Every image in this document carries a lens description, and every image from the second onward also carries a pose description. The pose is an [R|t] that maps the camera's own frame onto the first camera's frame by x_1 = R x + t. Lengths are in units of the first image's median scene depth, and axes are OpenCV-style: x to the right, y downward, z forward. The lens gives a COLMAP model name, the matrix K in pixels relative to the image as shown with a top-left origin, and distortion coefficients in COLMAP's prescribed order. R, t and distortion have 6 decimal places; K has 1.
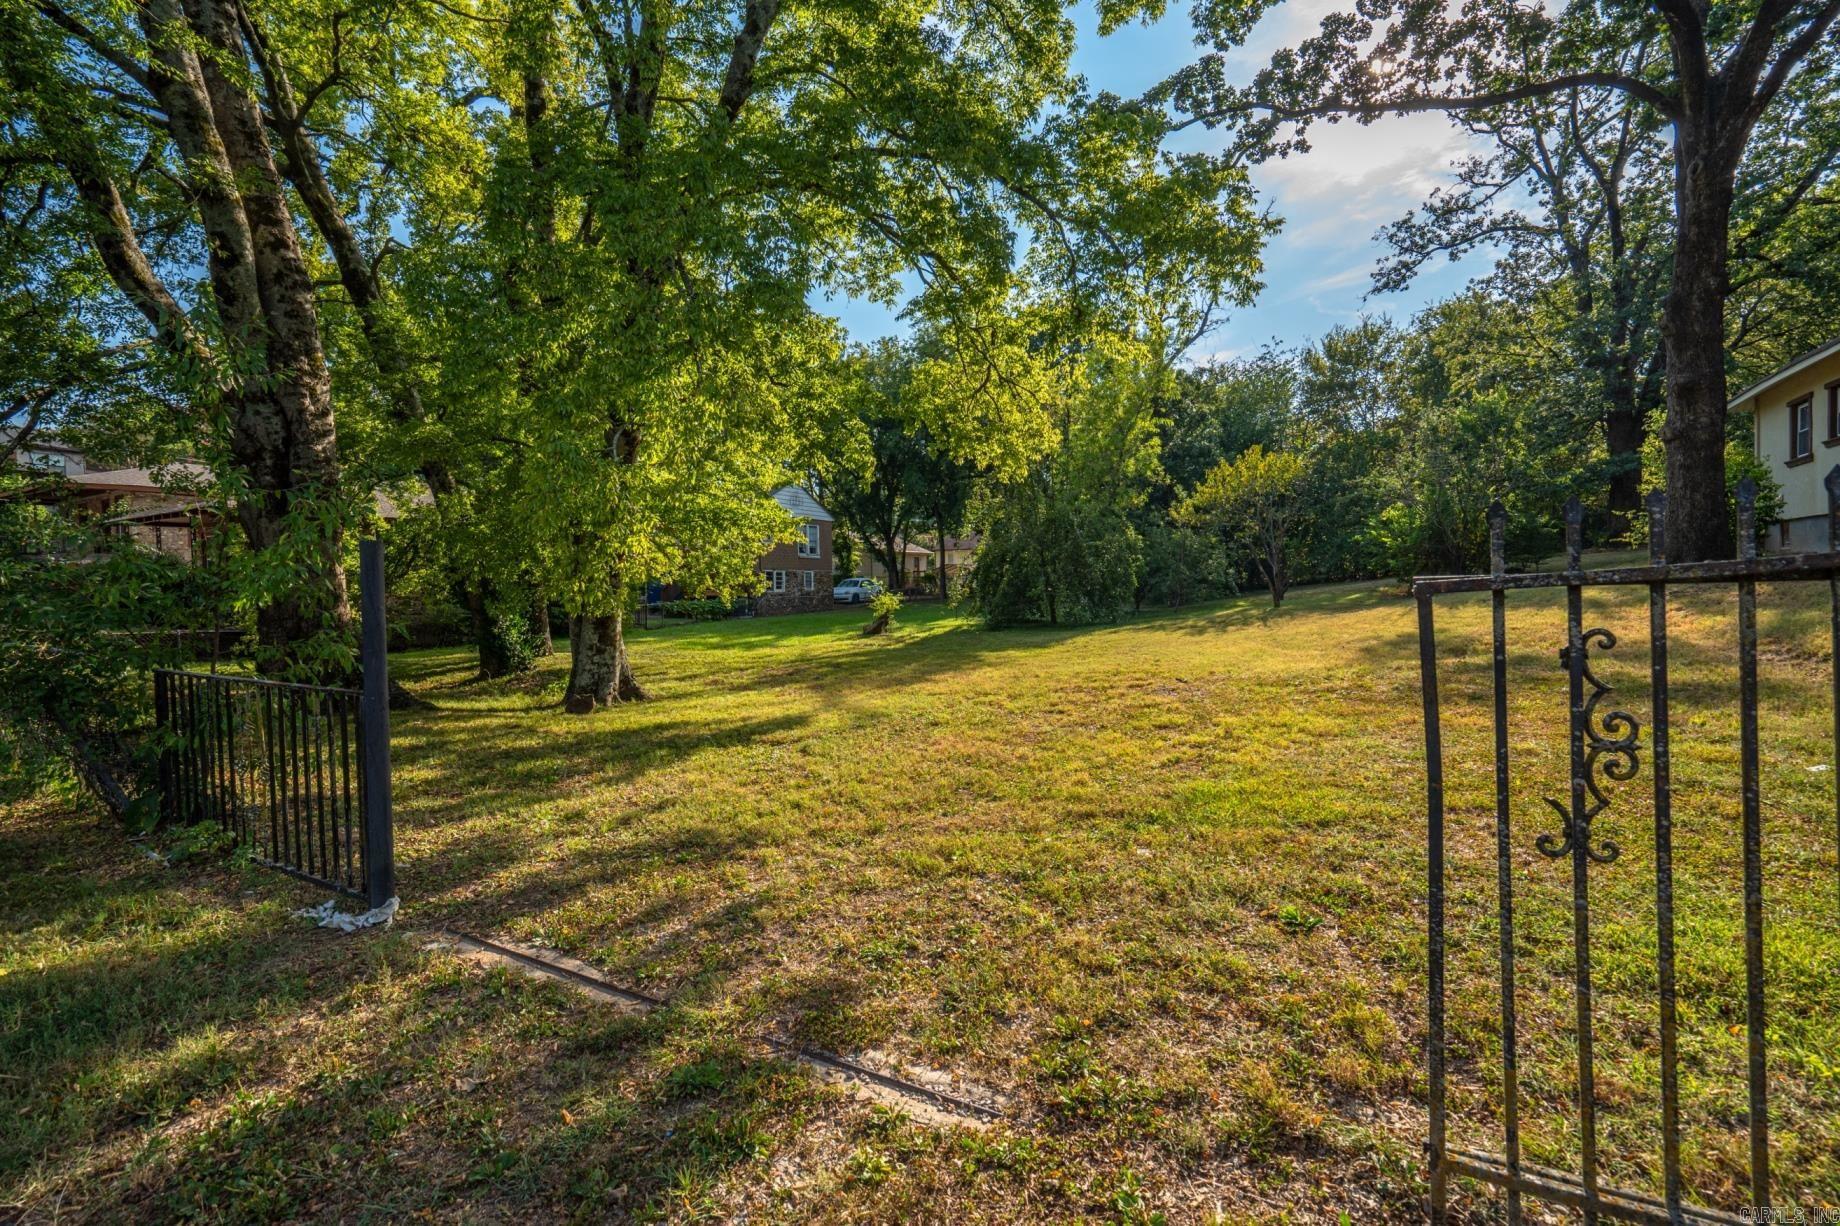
lens RADIAL K [[834.2, 0, 920.0], [0, 834.2, 613.0], [0, 0, 1]] dist [0.000109, 0.001094]
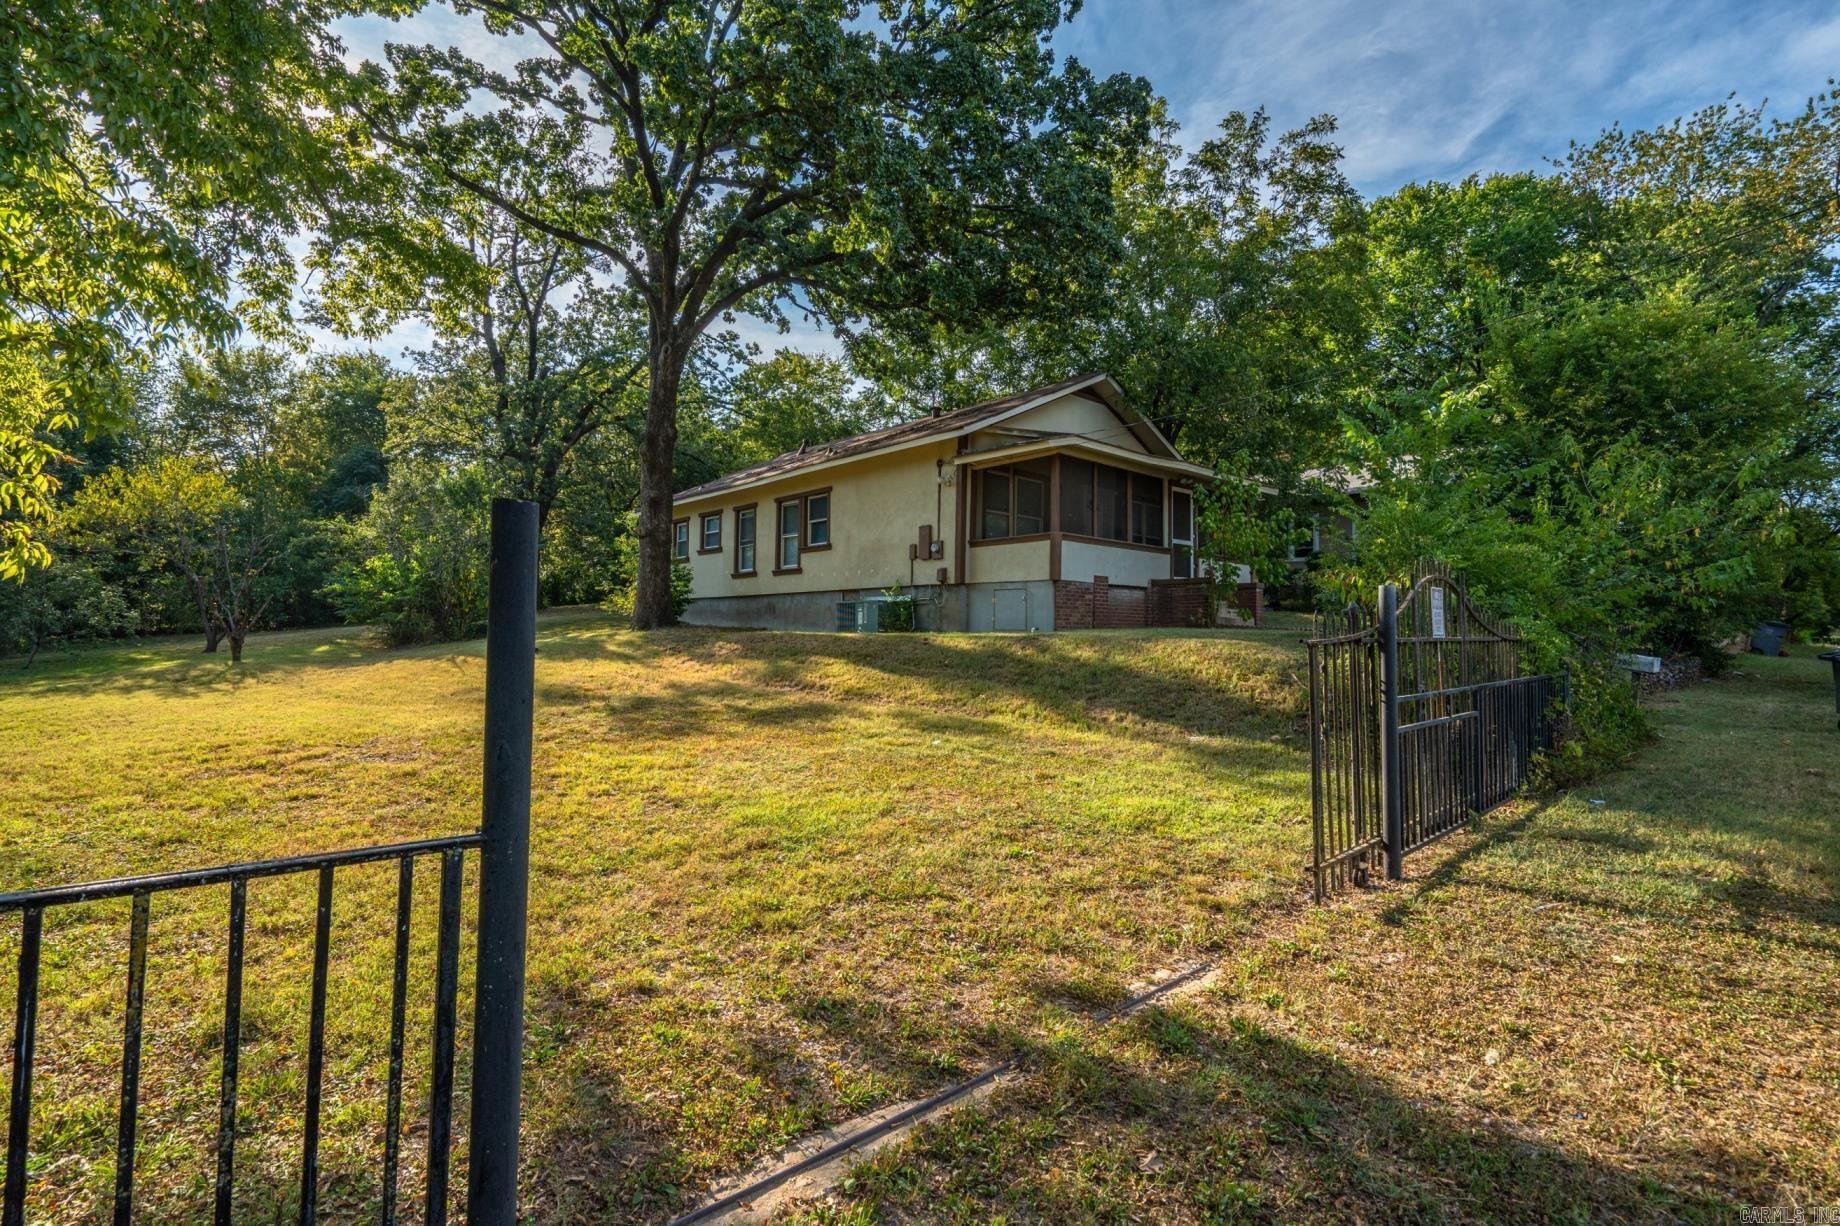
lens RADIAL K [[834.2, 0, 920.0], [0, 834.2, 613.0], [0, 0, 1]] dist [0.000109, 0.001094]
pose [[0.304856, 0.048440, 0.951166, -1.112273], [0.013034, 0.998400, -0.055023, 0.002709], [-0.952309, 0.029172, 0.303736, 0.690281]]
